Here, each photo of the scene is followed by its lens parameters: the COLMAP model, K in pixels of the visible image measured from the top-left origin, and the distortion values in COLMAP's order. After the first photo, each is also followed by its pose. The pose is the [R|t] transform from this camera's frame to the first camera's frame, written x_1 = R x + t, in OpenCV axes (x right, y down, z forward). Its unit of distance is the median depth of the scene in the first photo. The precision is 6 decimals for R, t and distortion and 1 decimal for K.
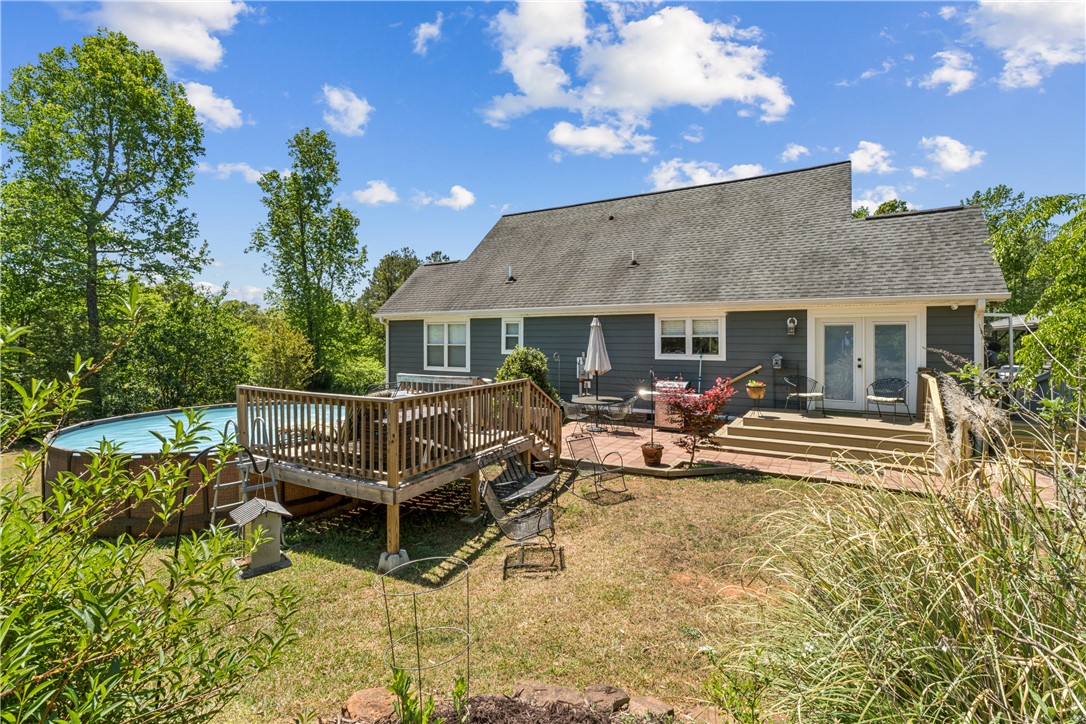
lens RADIAL K [[489.1, 0, 541.9], [0, 489.1, 348.3], [0, 0, 1]] dist [-0.000119, 0.000076]
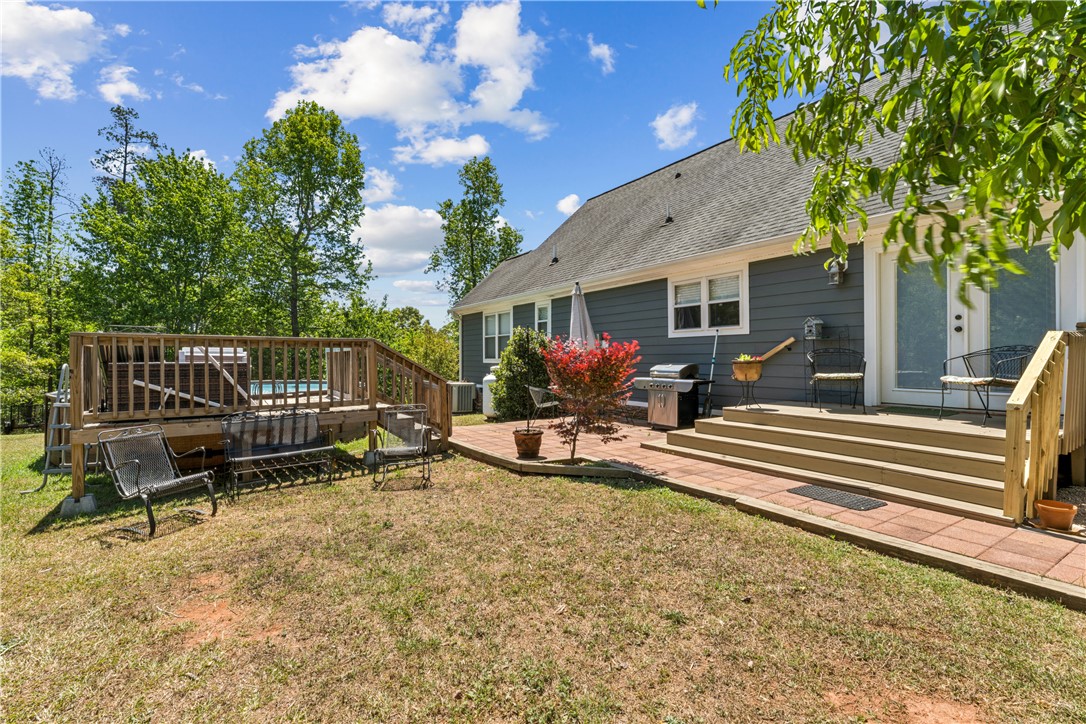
lens RADIAL K [[484.2, 0, 543.0], [0, 484.2, 362.0], [0, 0, 1]] dist [0.000031, 0.000034]
pose [[0.898328, 0.002880, -0.439316, 0.428445], [-0.009733, 0.999864, -0.013347, 0.079536], [0.439218, 0.016266, 0.898233, 0.268131]]
